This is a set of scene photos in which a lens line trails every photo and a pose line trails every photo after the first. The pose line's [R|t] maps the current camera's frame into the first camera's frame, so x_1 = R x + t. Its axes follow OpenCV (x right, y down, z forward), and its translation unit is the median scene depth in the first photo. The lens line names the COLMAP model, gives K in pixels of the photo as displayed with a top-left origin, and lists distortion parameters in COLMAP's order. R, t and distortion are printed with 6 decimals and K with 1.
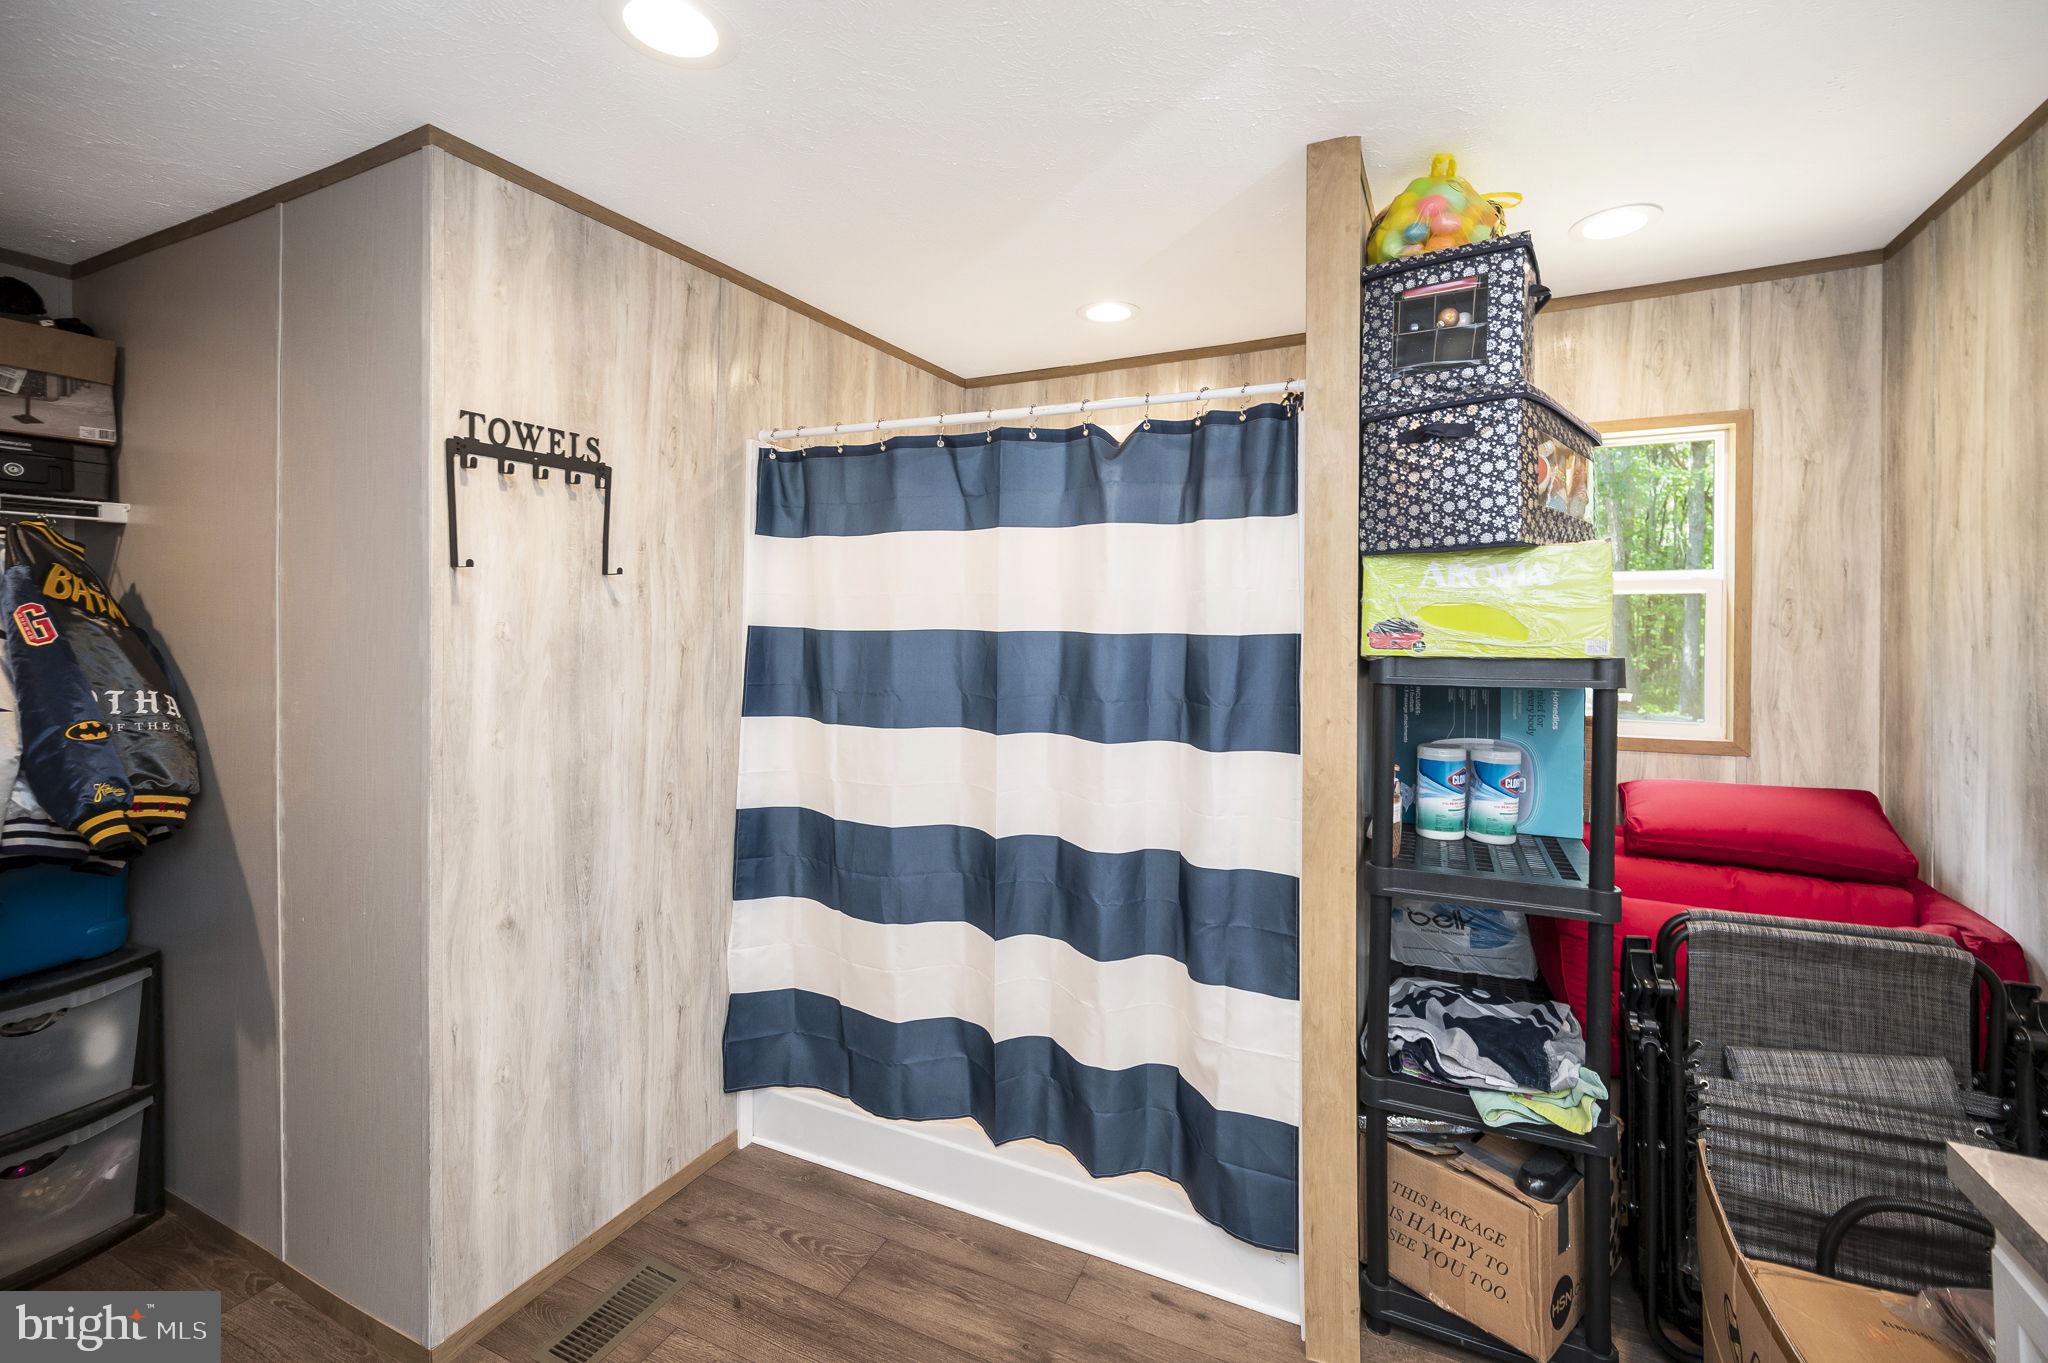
lens RADIAL K [[885.8, 0, 1046.7], [0, 885.8, 614.4], [0, 0, 1]] dist [-0.001640, 0.000397]
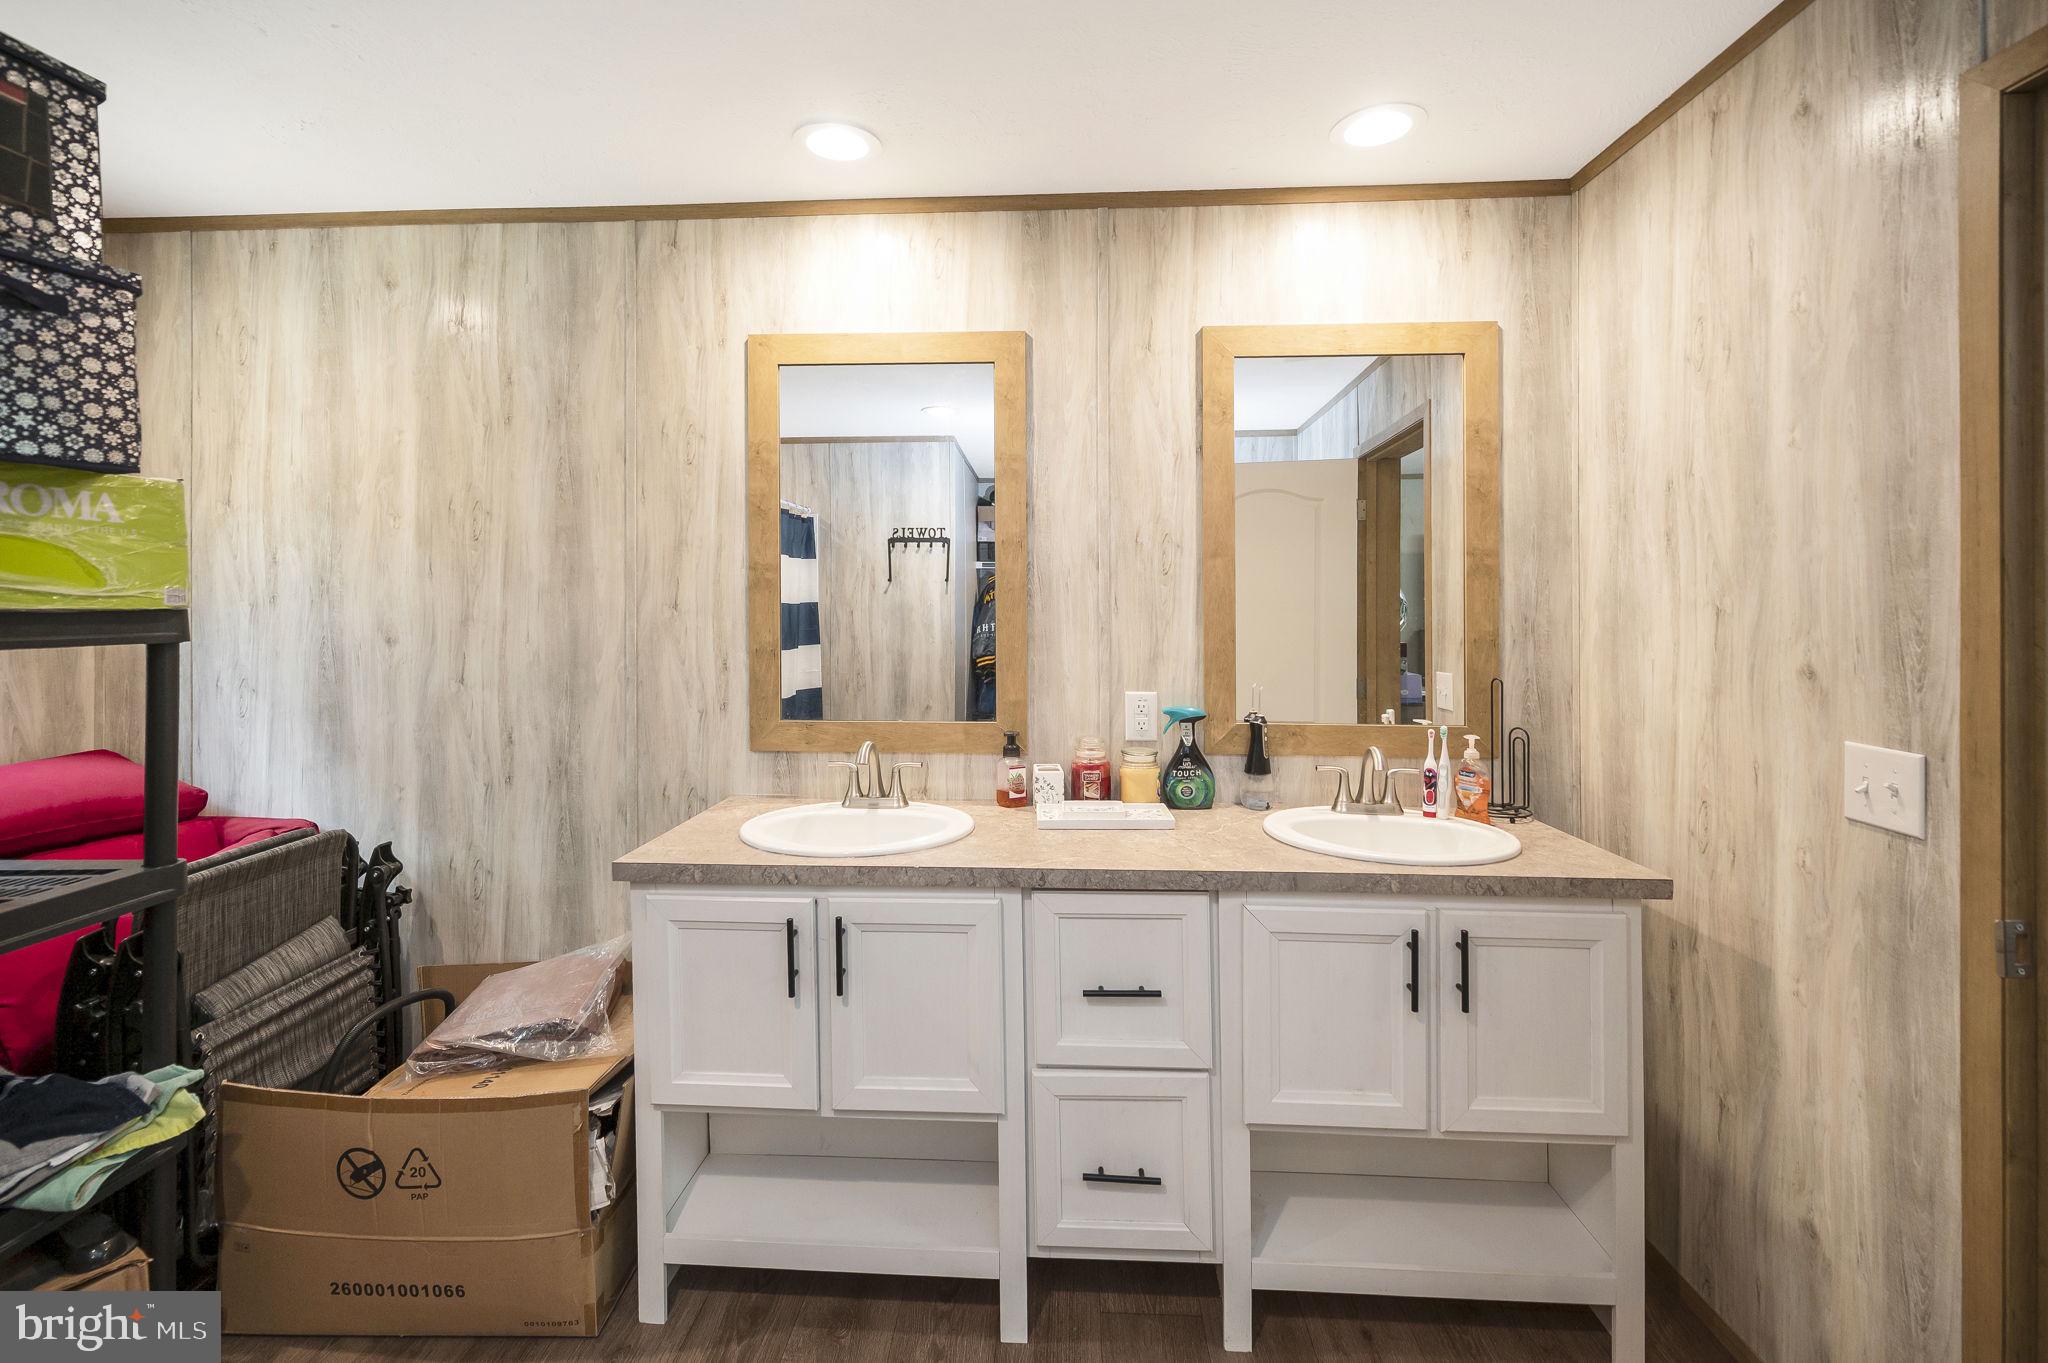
lens RADIAL K [[831.6, 0, 1019.4], [0, 831.6, 622.1], [0, 0, 1]] dist [0.004503, -0.000485]
pose [[-0.383287, -0.011474, 0.923558, -0.491565], [-0.005829, 0.999933, 0.010004, 0.048199], [-0.923611, -0.001549, -0.383328, 0.517650]]
